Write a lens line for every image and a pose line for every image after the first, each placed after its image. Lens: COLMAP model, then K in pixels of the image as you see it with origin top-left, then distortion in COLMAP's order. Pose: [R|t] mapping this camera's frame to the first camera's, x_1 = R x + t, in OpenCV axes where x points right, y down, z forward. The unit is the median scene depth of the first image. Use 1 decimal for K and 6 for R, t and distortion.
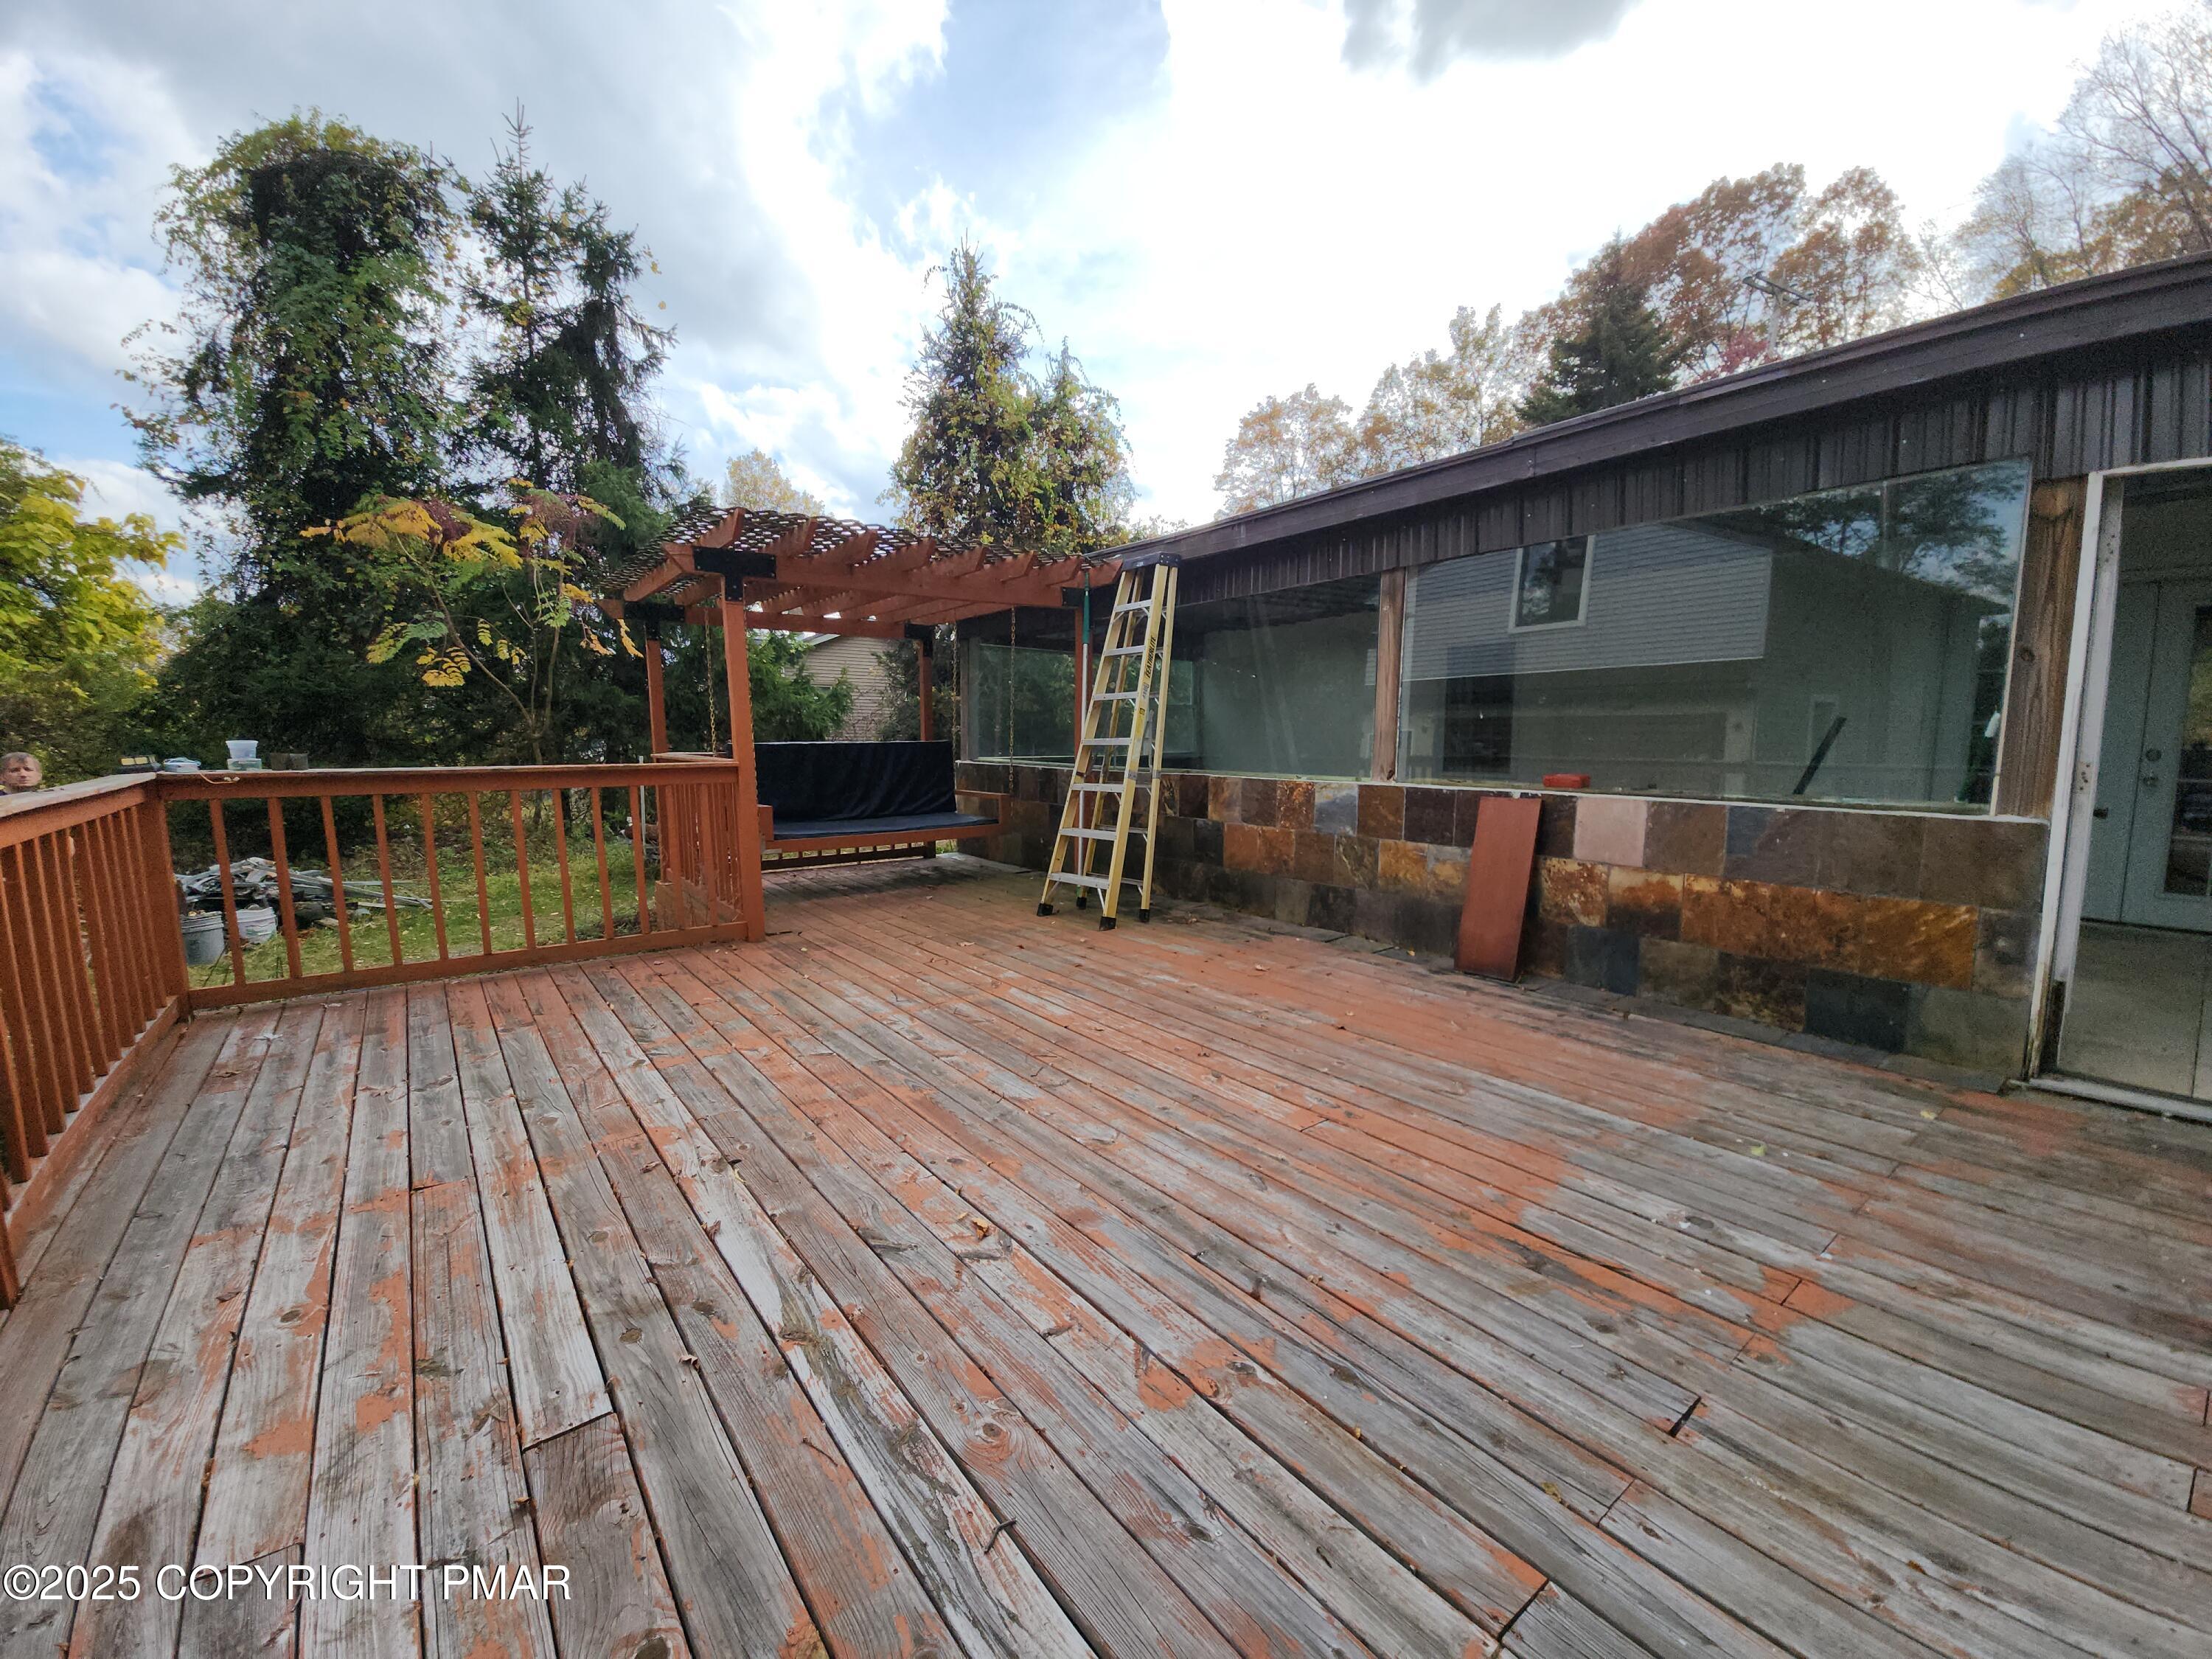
lens RADIAL K [[932.0, 0, 1110.0], [0, 932.0, 841.7], [0, 0, 1]] dist [0.019155, -0.012888]
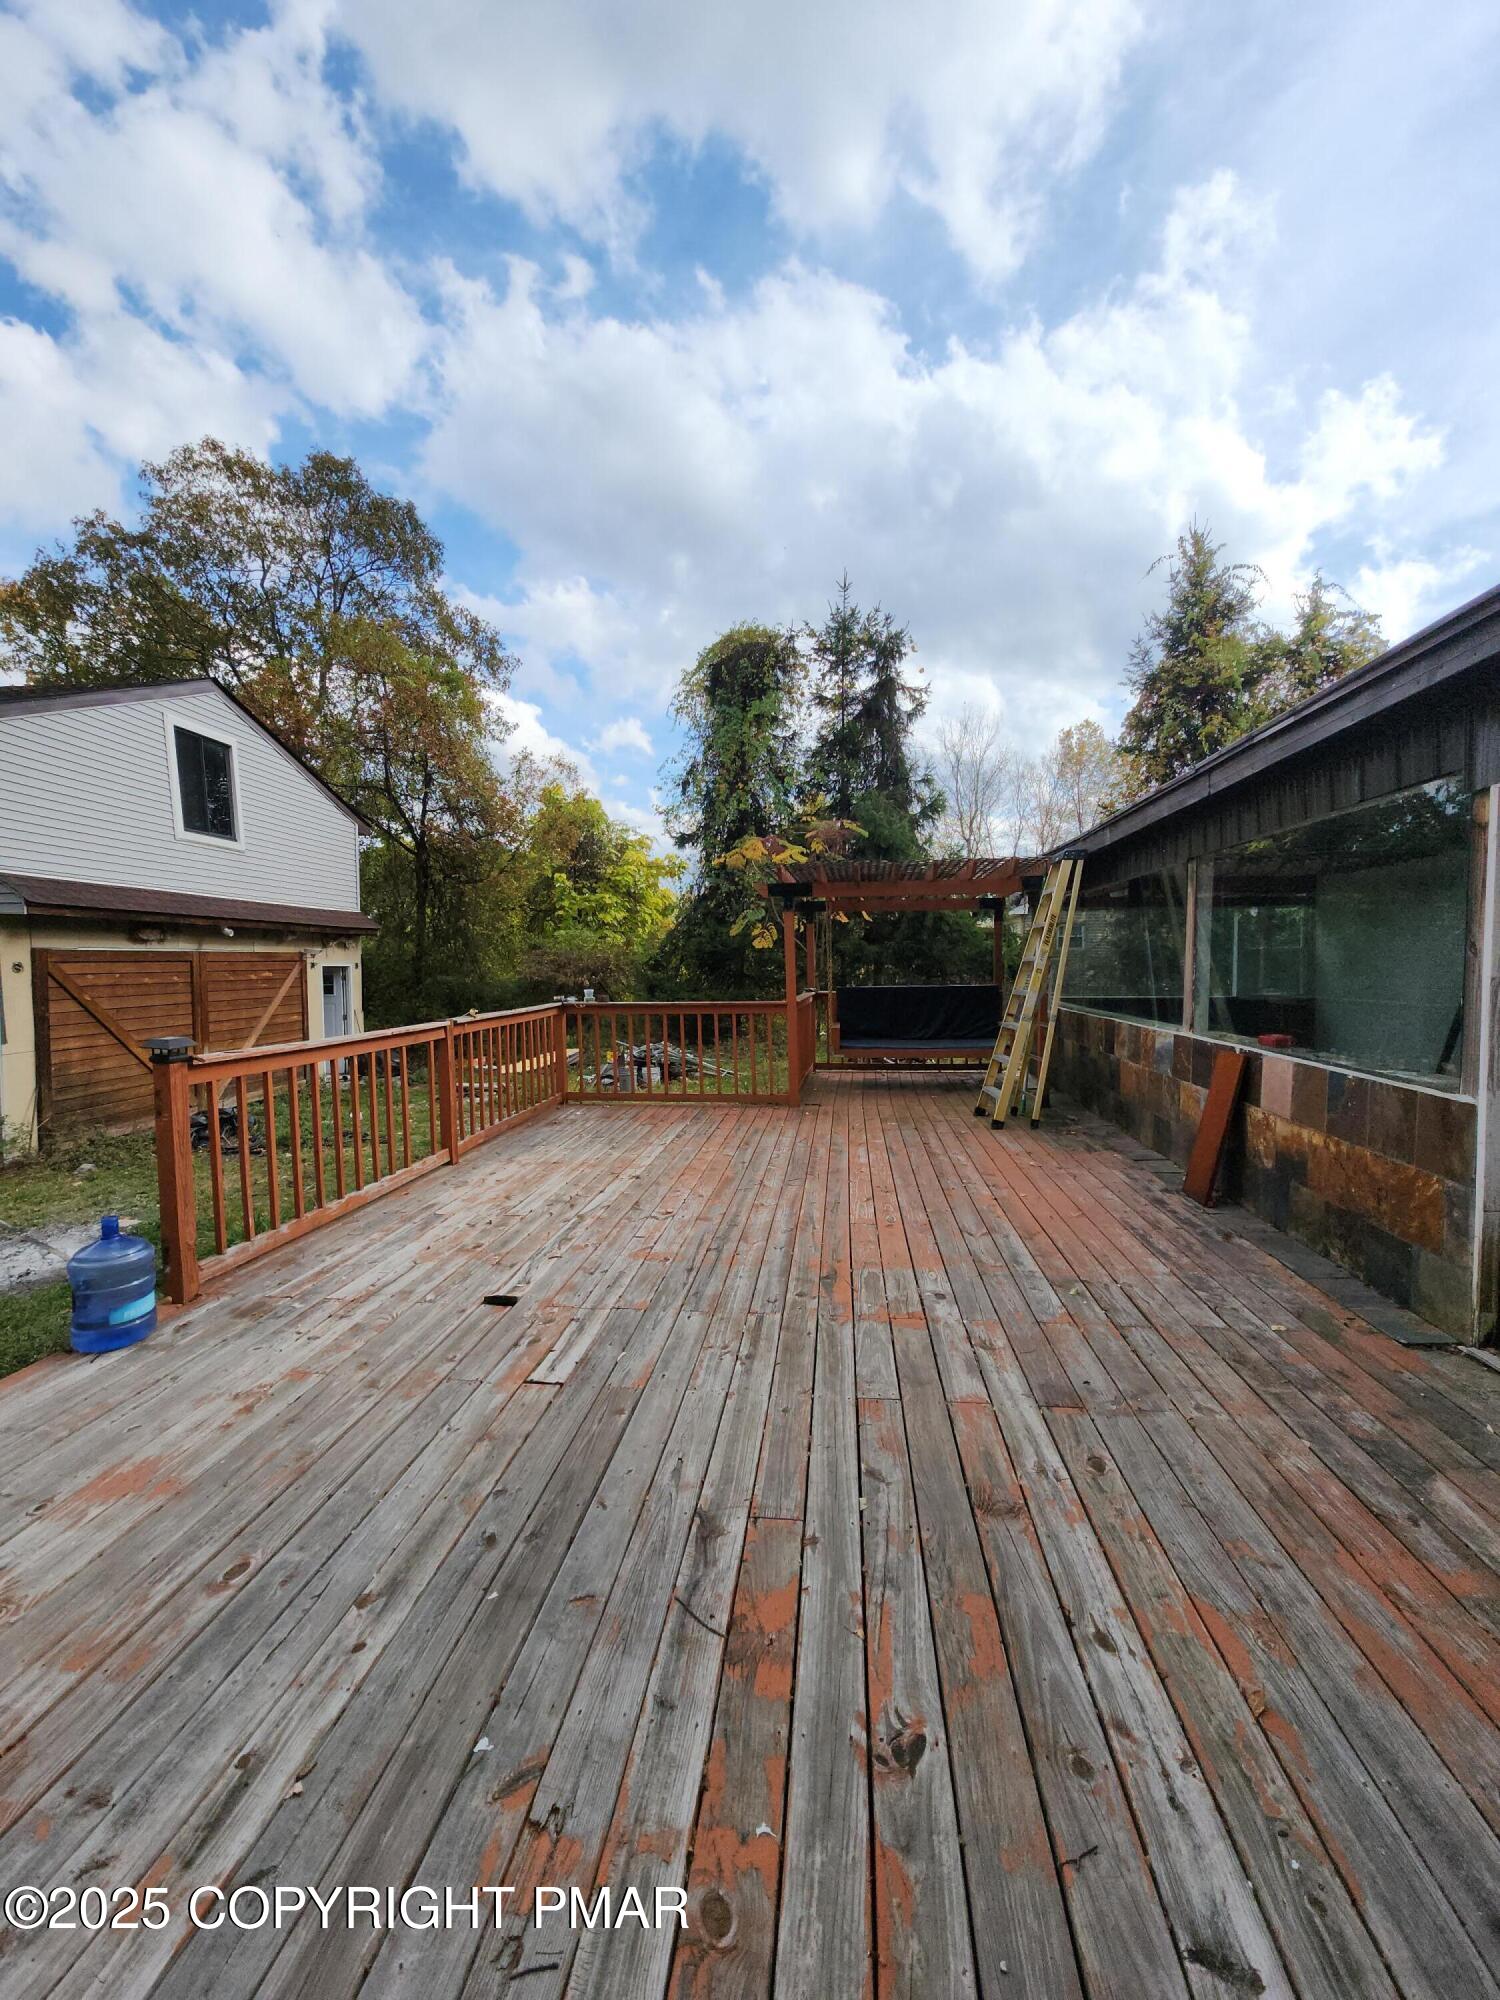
lens RADIAL K [[923.5, 0, 738.7], [0, 923.5, 1001.4], [0, 0, 1]] dist [0.001456, 0.000348]
pose [[0.674349, 0.029566, -0.737821, 0.893738], [-0.073913, 0.996883, -0.027607, -0.033776], [0.734705, 0.073151, 0.674432, -0.254098]]
